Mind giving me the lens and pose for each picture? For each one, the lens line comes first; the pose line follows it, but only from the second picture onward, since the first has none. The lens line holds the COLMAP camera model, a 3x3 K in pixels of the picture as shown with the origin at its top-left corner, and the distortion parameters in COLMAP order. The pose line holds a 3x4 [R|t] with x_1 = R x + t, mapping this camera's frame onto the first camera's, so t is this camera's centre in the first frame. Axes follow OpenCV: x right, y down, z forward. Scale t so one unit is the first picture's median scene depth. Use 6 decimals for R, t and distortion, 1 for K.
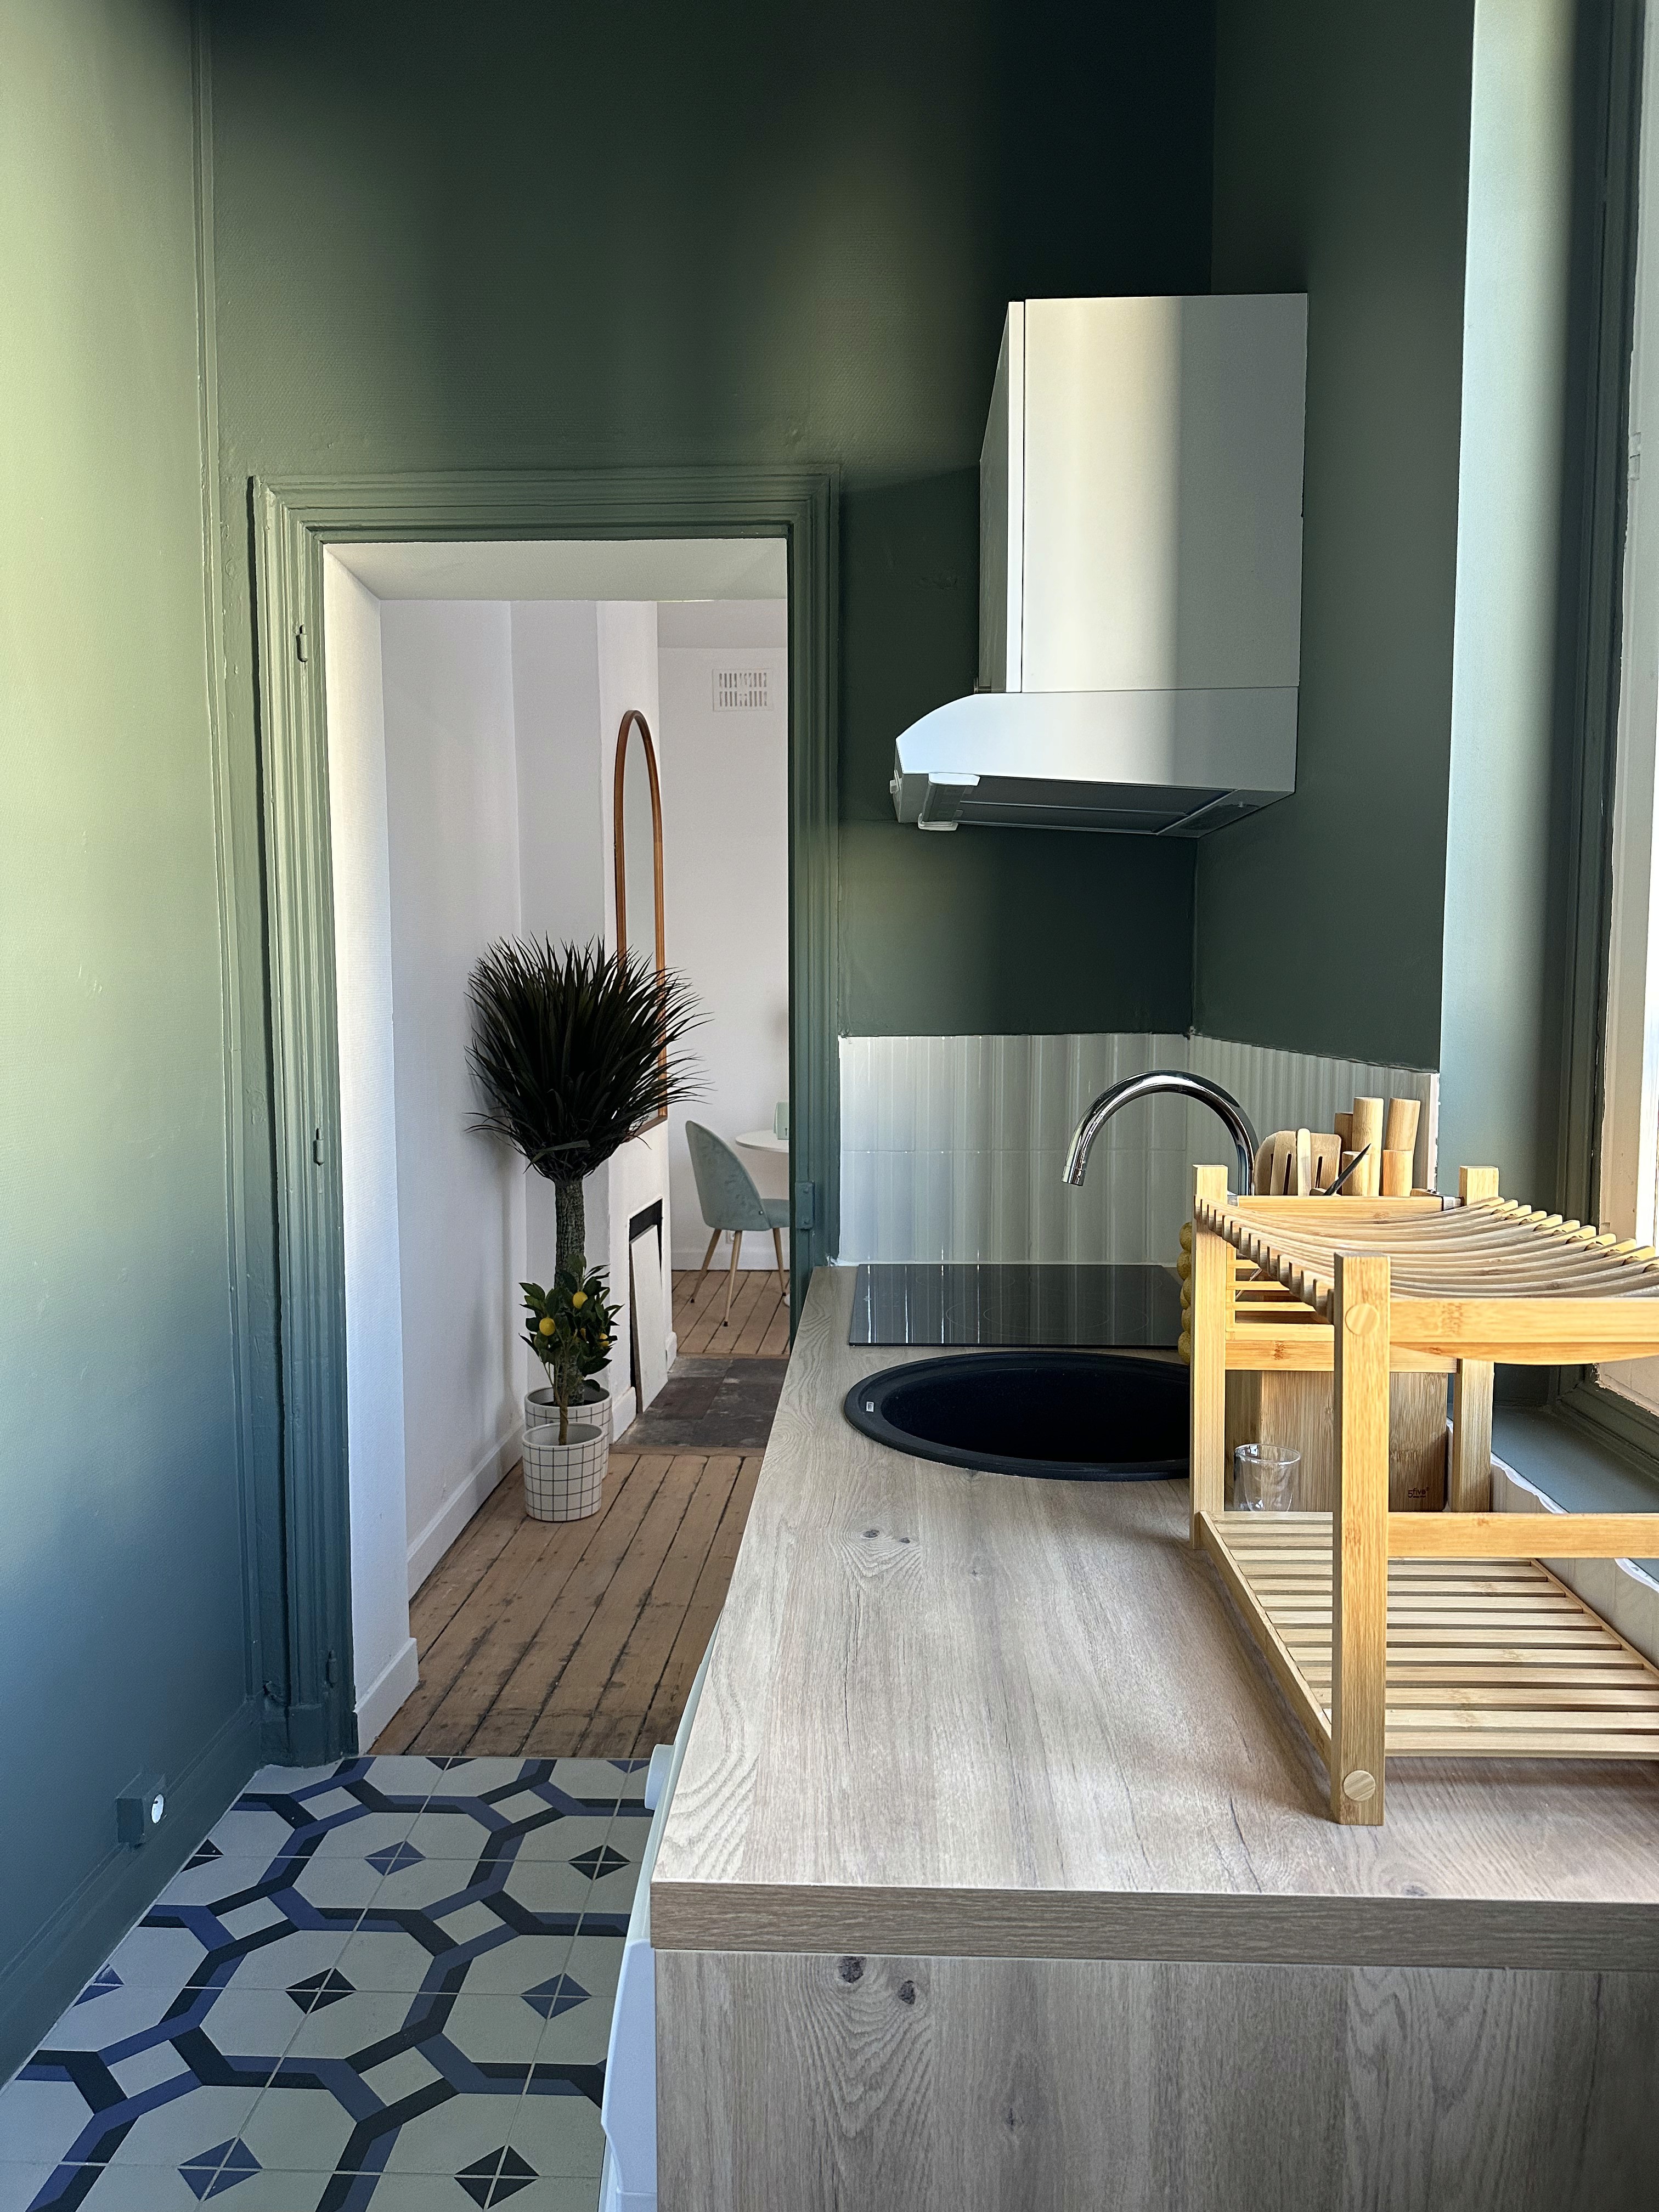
lens RADIAL K [[1558.2, 0, 829.5], [0, 1558.2, 1106.0], [0, 0, 1]] dist [-0.000949, -0.000143]
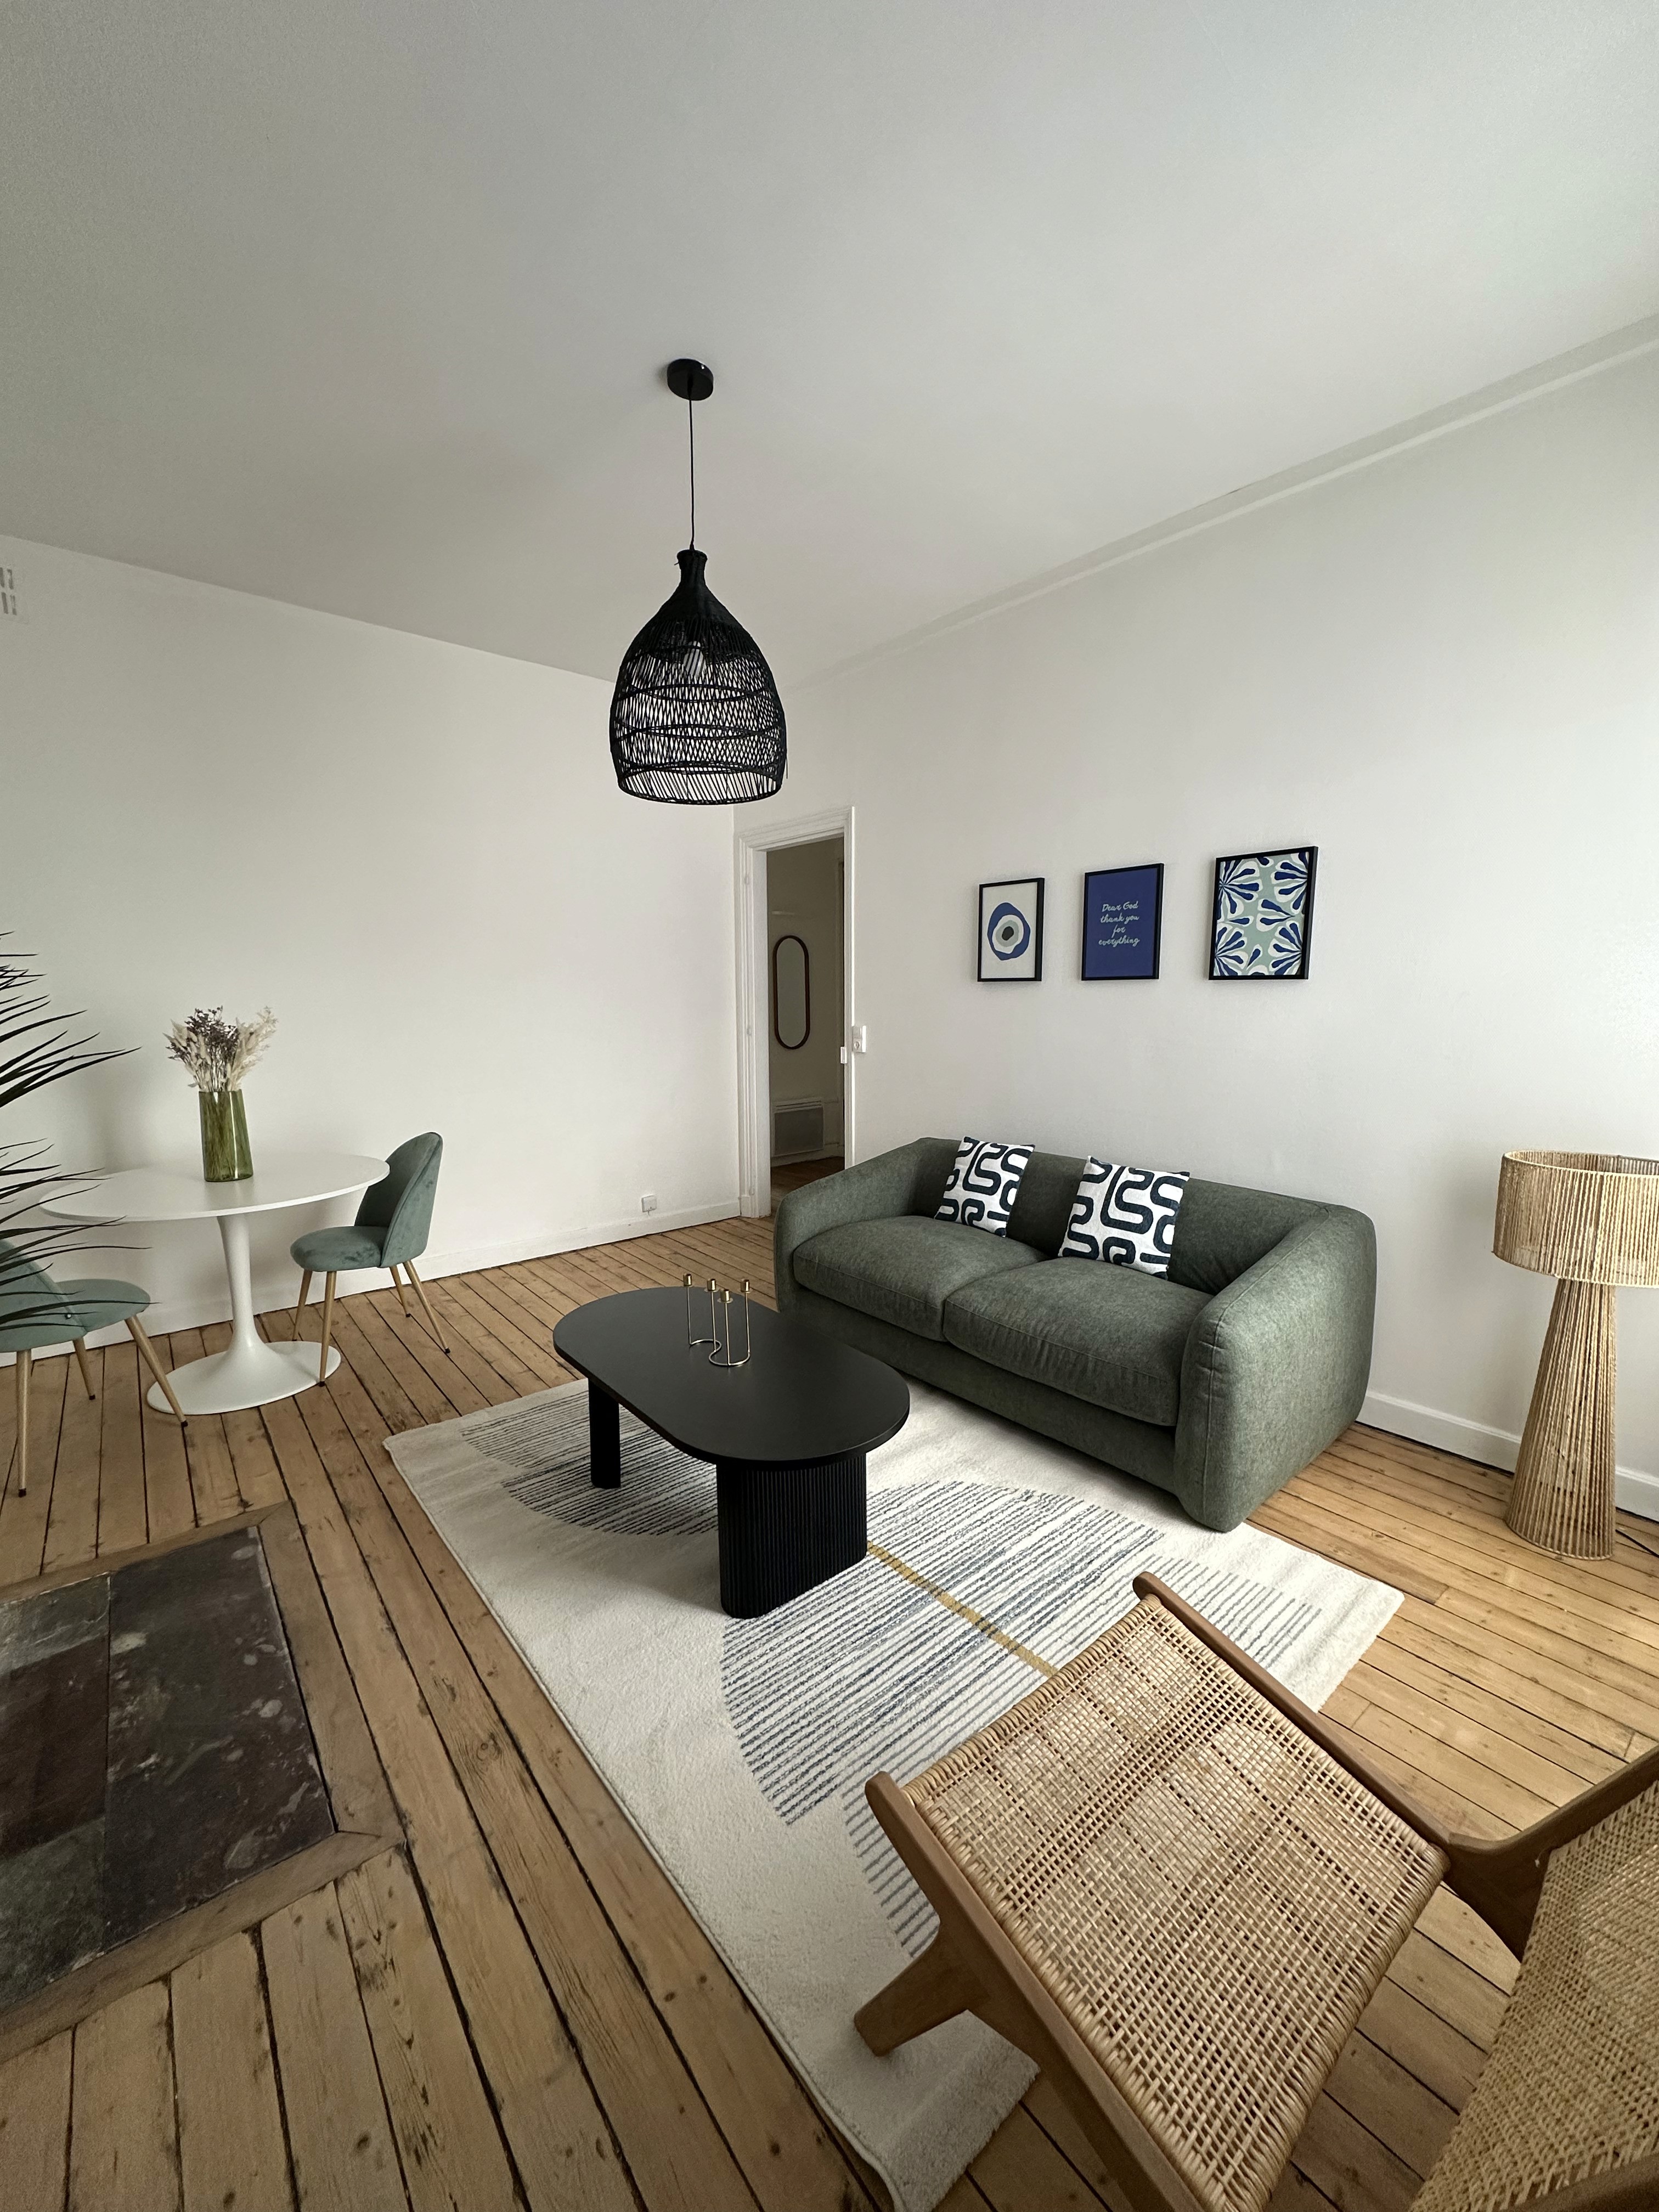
lens RADIAL K [[874.6, 0, 829.5], [0, 874.6, 1106.0], [0, 0, 1]] dist [-0.002714, -0.000252]
pose [[0.739679, -0.090109, 0.666900, -0.077173], [0.062227, 0.995907, 0.065545, -0.041940], [-0.670077, -0.006983, 0.742259, 0.637858]]
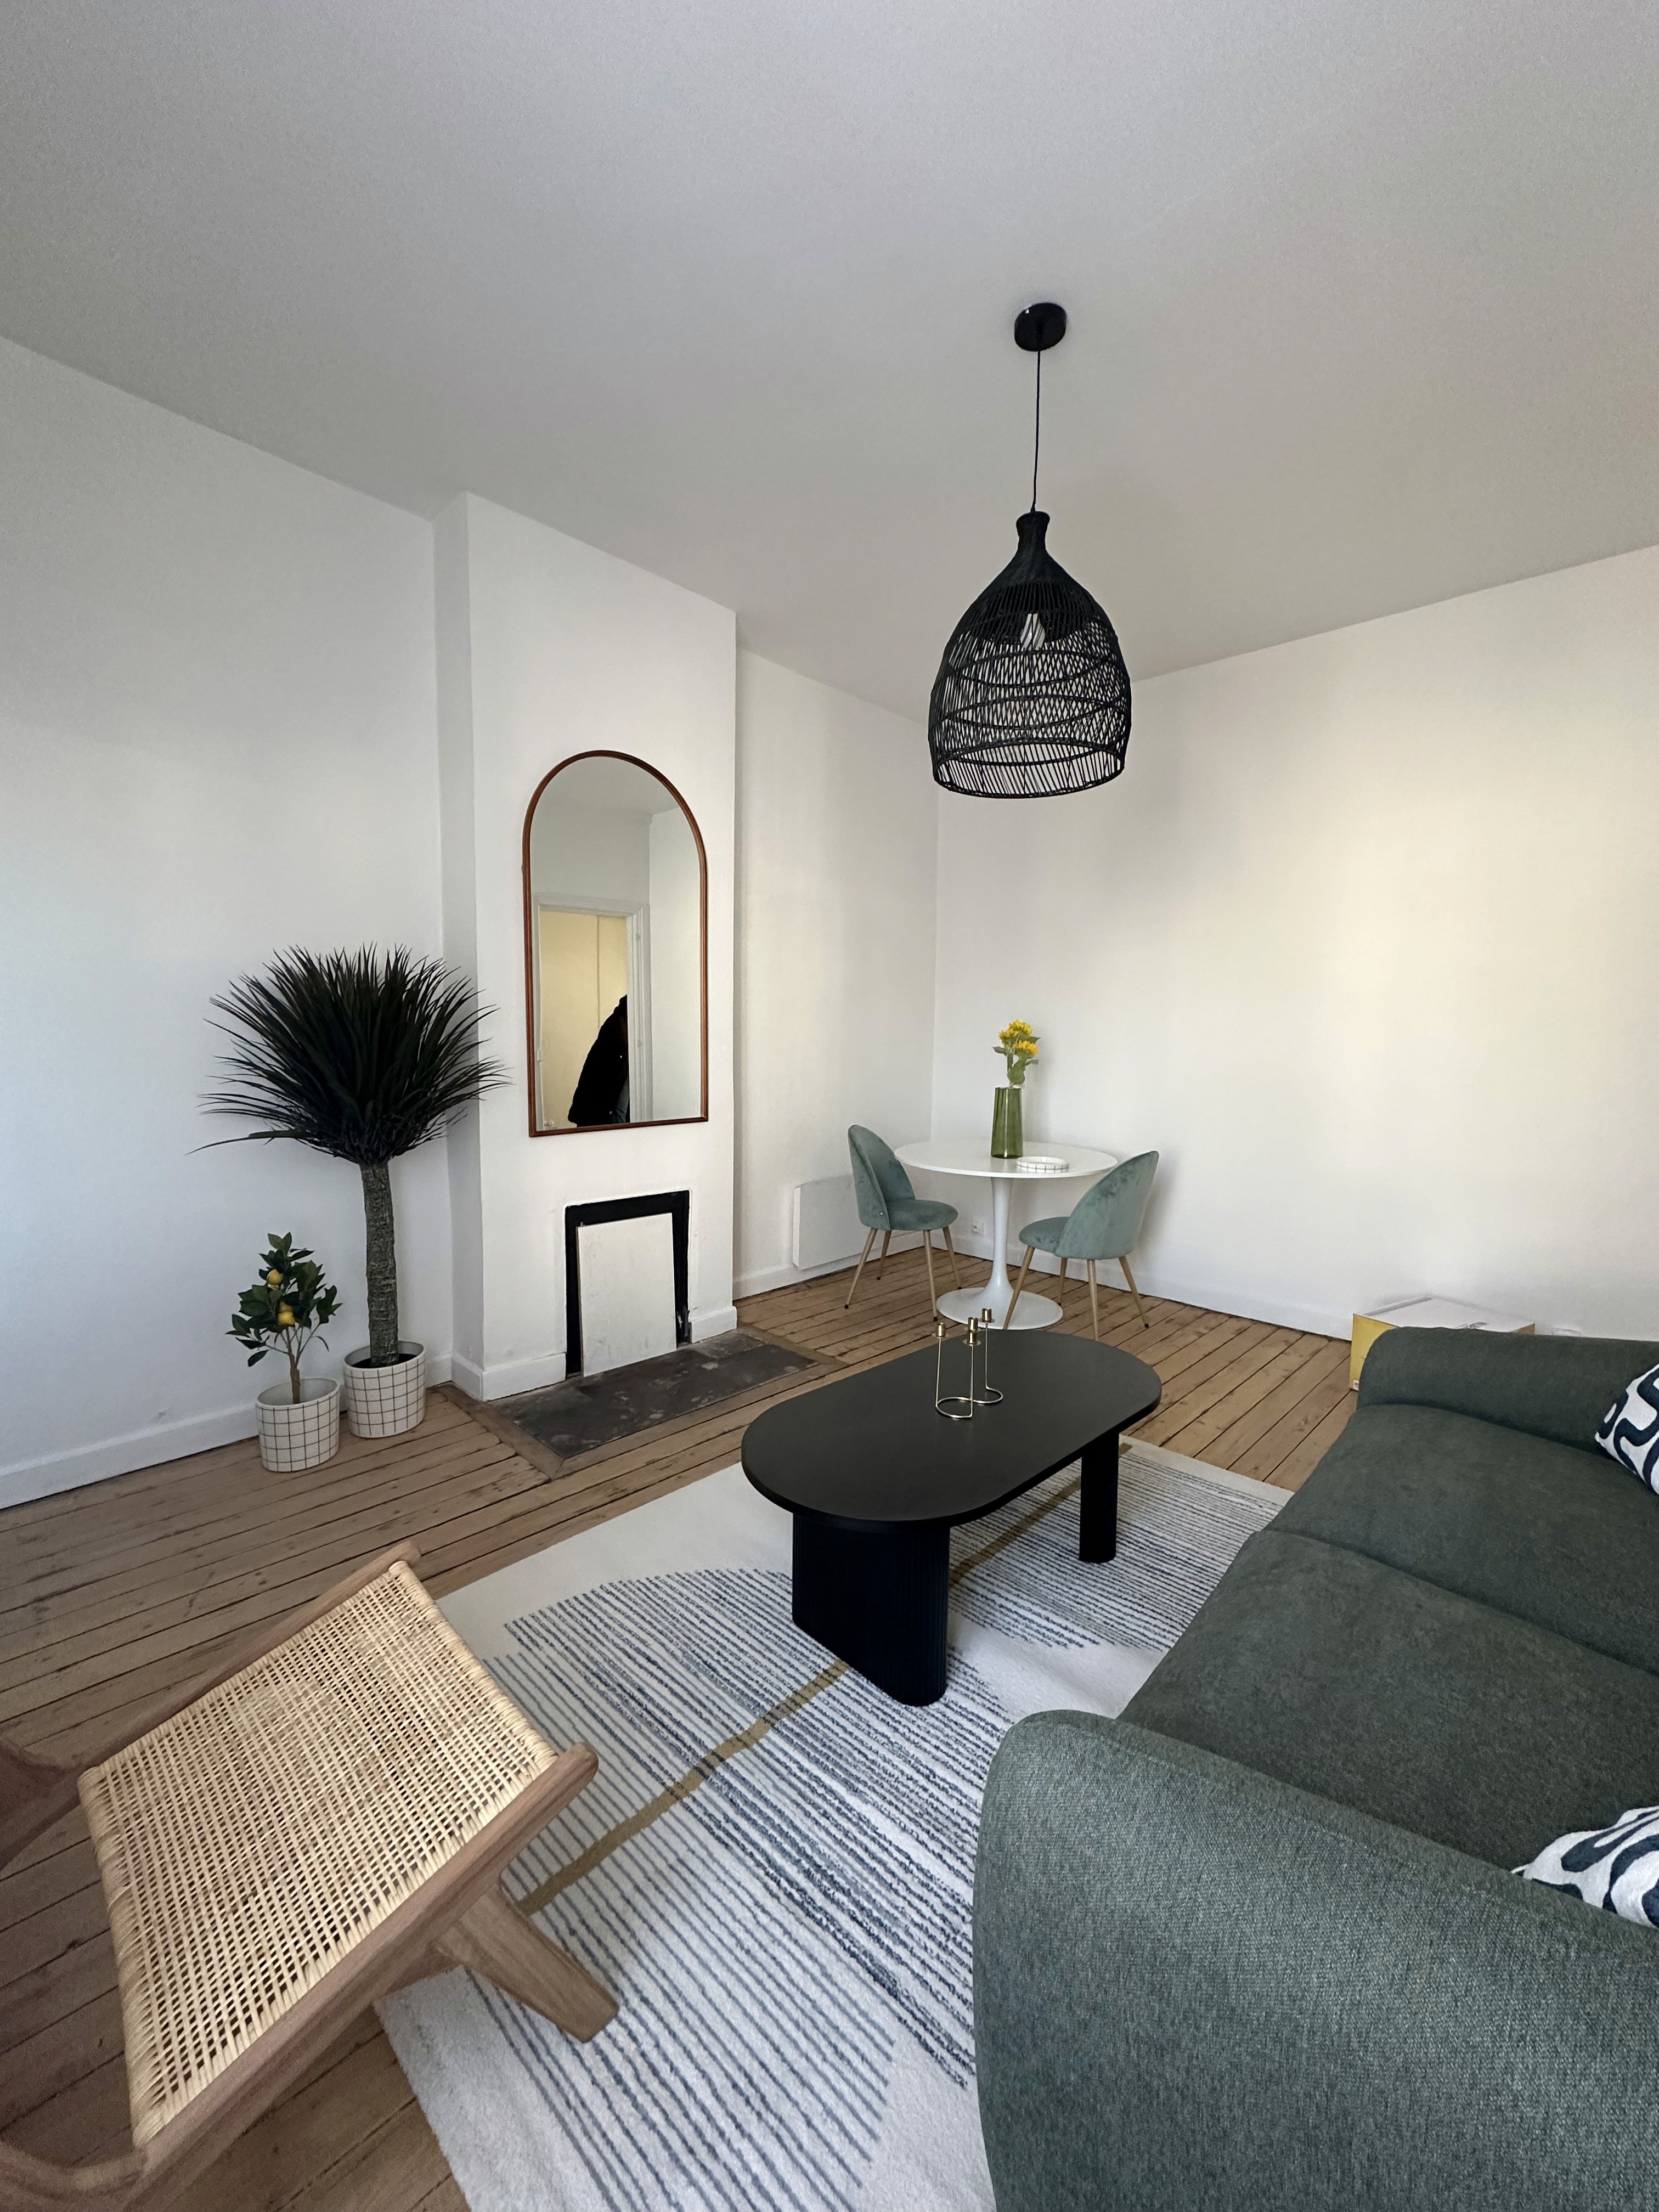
lens RADIAL K [[877.2, 0, 829.5], [0, 877.2, 1106.0], [0, 0, 1]] dist [0.001575, 0.000230]
pose [[0.750896, 0.069760, -0.656725, 0.441918], [-0.069233, 0.997241, 0.026770, -0.031737], [0.656781, 0.025365, 0.753655, 0.660021]]
